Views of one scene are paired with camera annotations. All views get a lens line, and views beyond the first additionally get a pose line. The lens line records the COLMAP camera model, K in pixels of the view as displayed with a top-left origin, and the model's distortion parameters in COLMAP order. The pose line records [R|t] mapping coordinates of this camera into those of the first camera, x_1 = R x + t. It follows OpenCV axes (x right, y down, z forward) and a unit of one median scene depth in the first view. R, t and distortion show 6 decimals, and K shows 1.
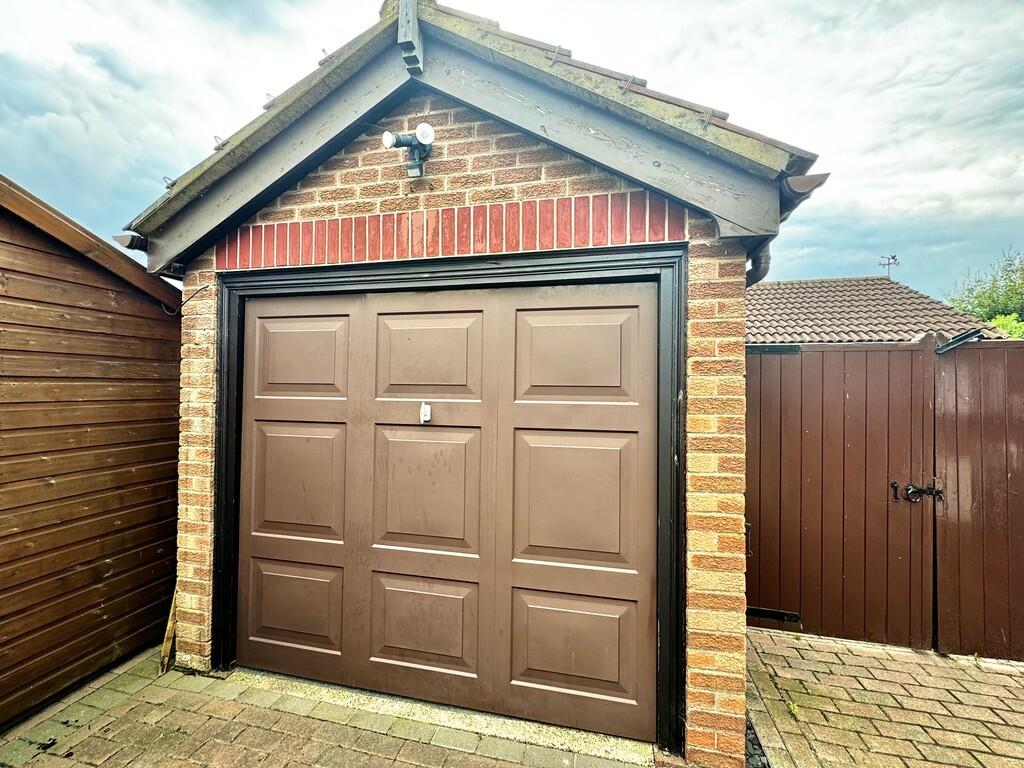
lens RADIAL K [[407.2, 0, 512.0], [0, 407.2, 384.0], [0, 0, 1]] dist [-0.000633, -0.000055]
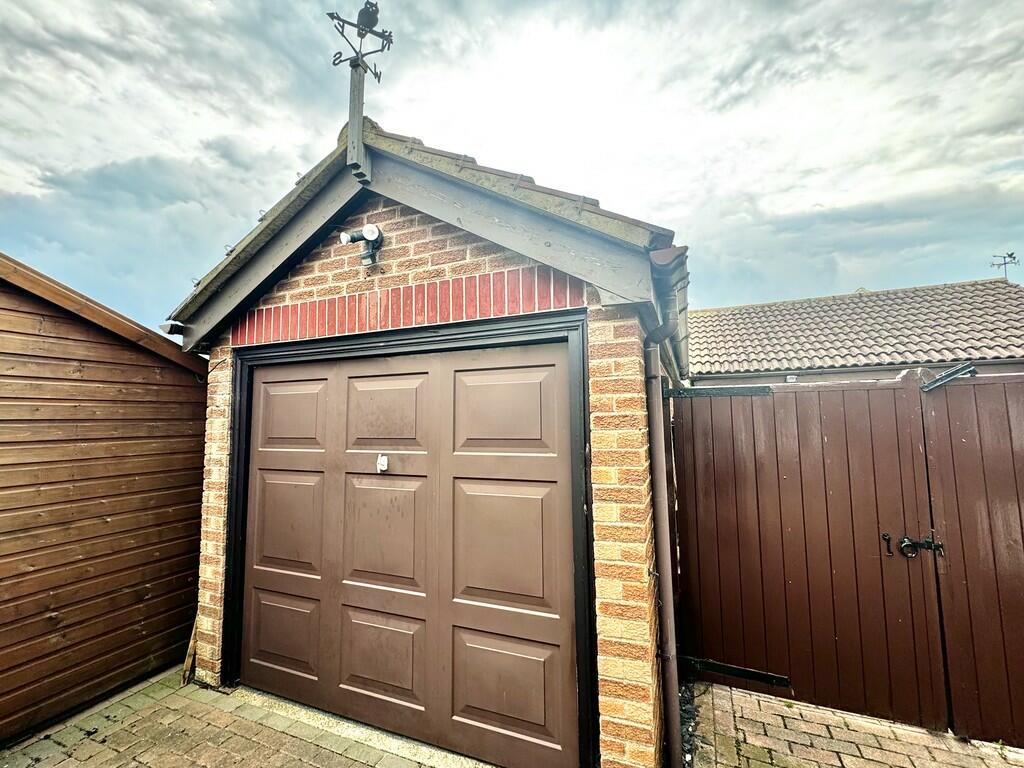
lens RADIAL K [[432.2, 0, 512.0], [0, 432.2, 384.0], [0, 0, 1]] dist [-0.000344, -0.000086]
pose [[0.984349, -0.037789, -0.172133, 0.368116], [0.025690, 0.997075, -0.071981, -0.055439], [0.174350, 0.066432, 0.982440, -0.144425]]
